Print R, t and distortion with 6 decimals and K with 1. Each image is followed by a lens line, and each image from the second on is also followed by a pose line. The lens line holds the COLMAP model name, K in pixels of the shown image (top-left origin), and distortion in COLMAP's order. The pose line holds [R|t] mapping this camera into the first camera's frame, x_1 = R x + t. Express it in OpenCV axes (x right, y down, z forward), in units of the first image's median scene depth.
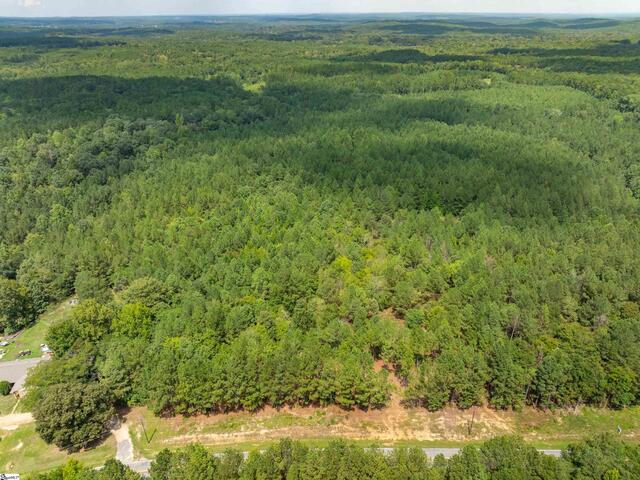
lens RADIAL K [[450.4, 0, 320.0], [0, 450.4, 240.0], [0, 0, 1]] dist [-0.055073, 0.028803]
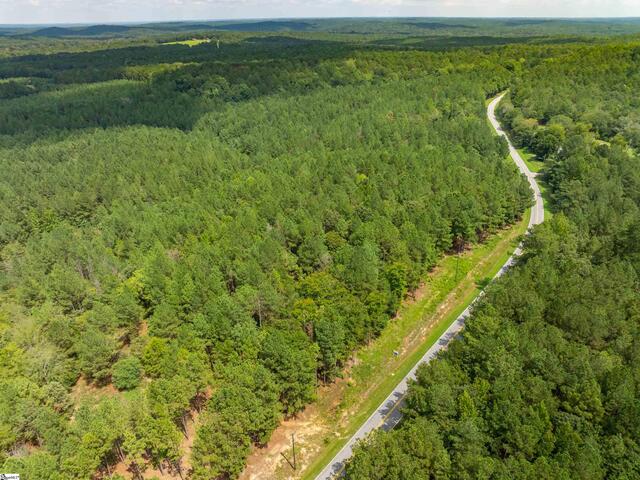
lens RADIAL K [[450.4, 0, 320.0], [0, 450.4, 240.0], [0, 0, 1]] dist [-0.055073, 0.028803]
pose [[0.602841, -0.357429, 0.713321, -0.006549], [0.371012, 0.917083, 0.145980, 0.001995], [-0.706352, 0.176648, 0.685465, 0.133623]]
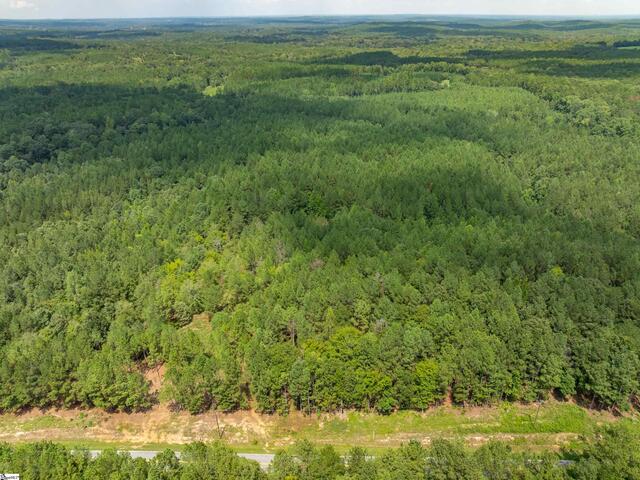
lens RADIAL K [[450.4, 0, 320.0], [0, 450.4, 240.0], [0, 0, 1]] dist [-0.055073, 0.028803]
pose [[0.999969, -0.003783, 0.006942, 0.180425], [0.003809, 0.999986, -0.003727, -0.000955], [-0.006927, 0.003753, 0.999969, -0.000945]]
